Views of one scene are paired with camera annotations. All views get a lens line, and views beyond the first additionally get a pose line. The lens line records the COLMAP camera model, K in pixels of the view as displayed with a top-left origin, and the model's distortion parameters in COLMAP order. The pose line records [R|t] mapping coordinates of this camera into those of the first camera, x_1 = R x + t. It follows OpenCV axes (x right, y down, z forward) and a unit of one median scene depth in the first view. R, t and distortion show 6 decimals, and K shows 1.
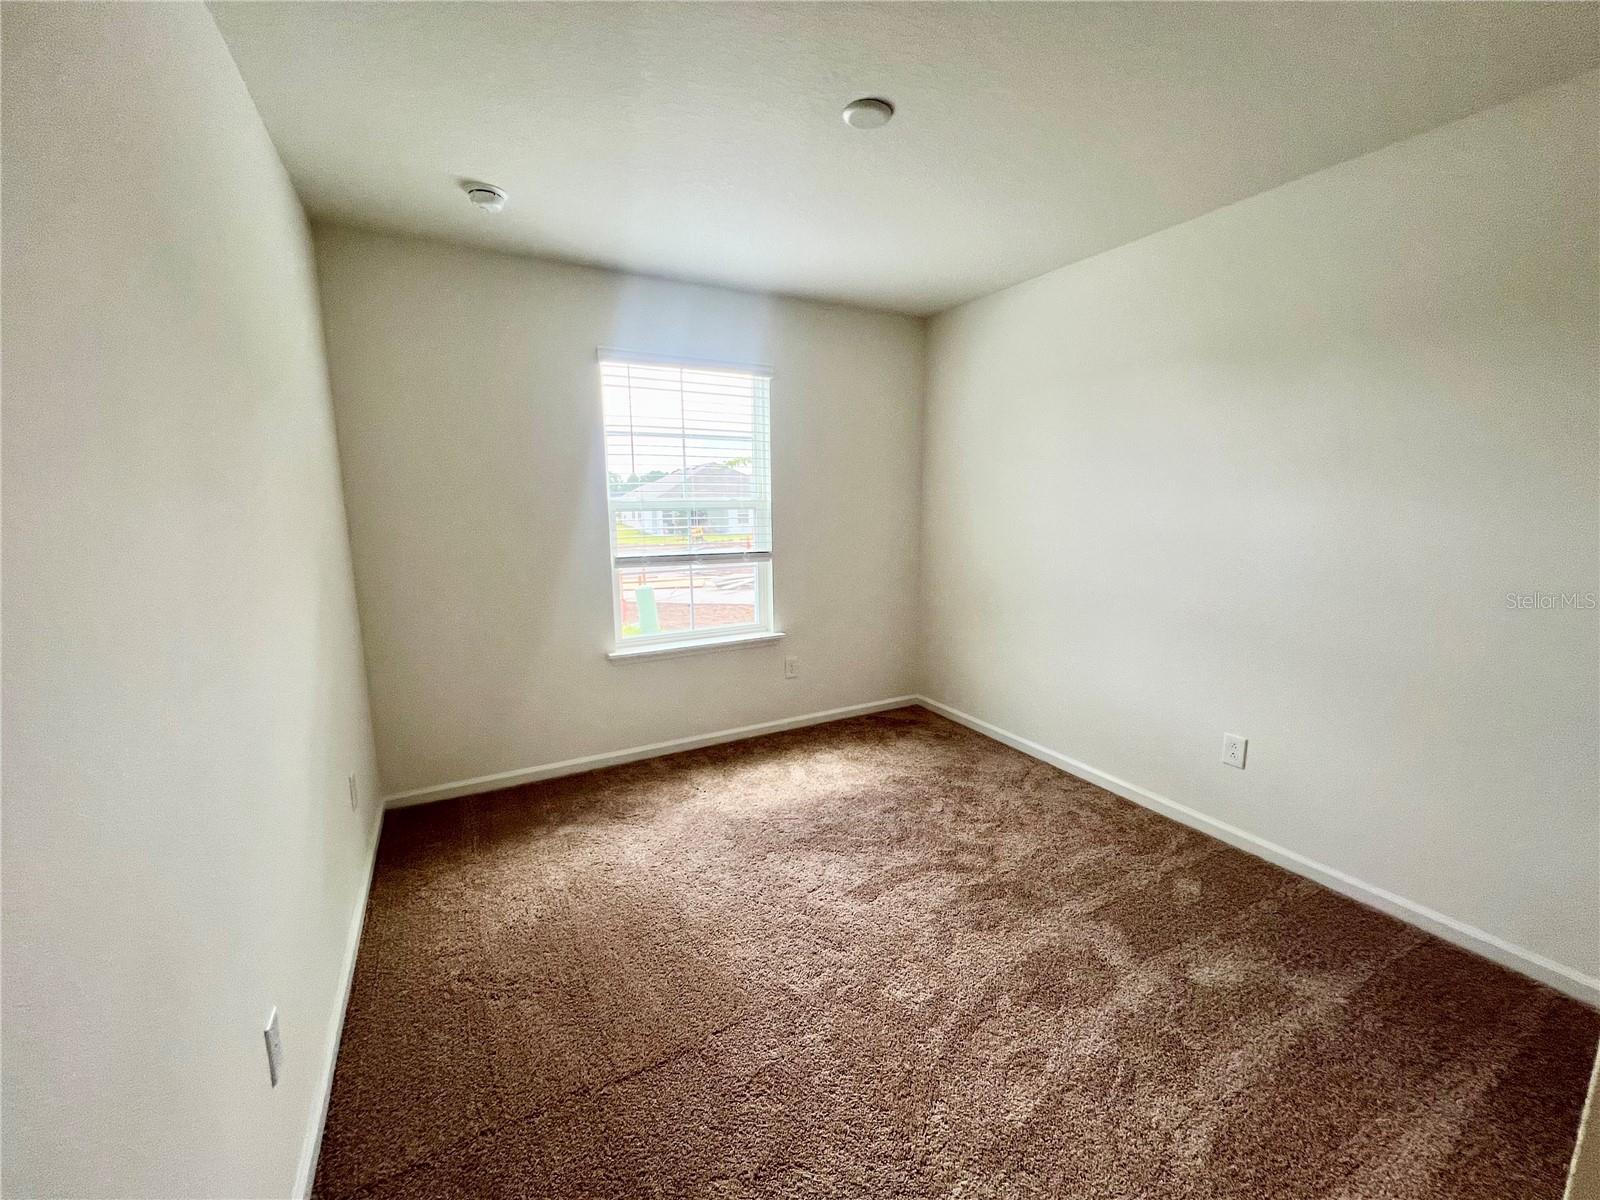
lens RADIAL K [[642.7, 0, 803.8], [0, 642.7, 600.9], [0, 0, 1]] dist [-0.003051, 0.000518]
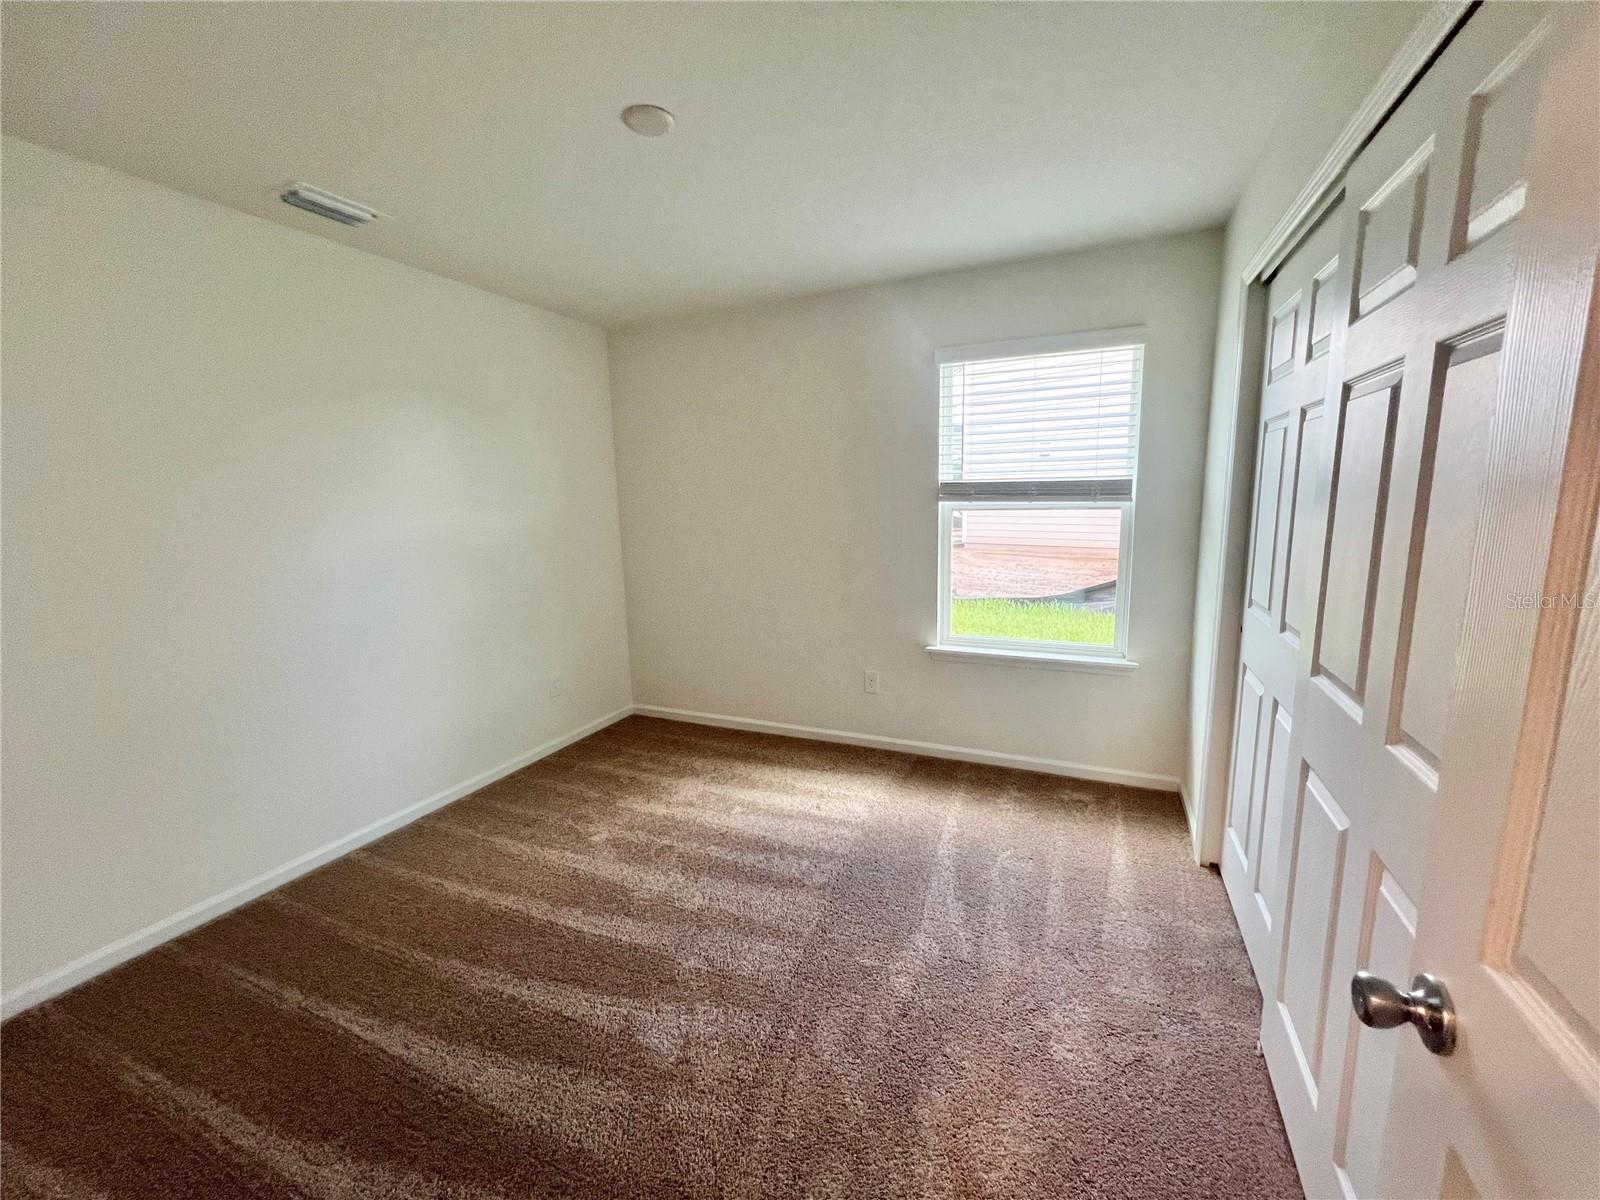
lens RADIAL K [[642.7, 0, 803.8], [0, 642.7, 600.9], [0, 0, 1]] dist [-0.003051, 0.000518]
pose [[0.605212, 0.119924, -0.786980, 0.399276], [-0.110868, 0.991651, 0.065852, -0.040173], [0.788306, 0.047397, 0.613455, 0.212048]]
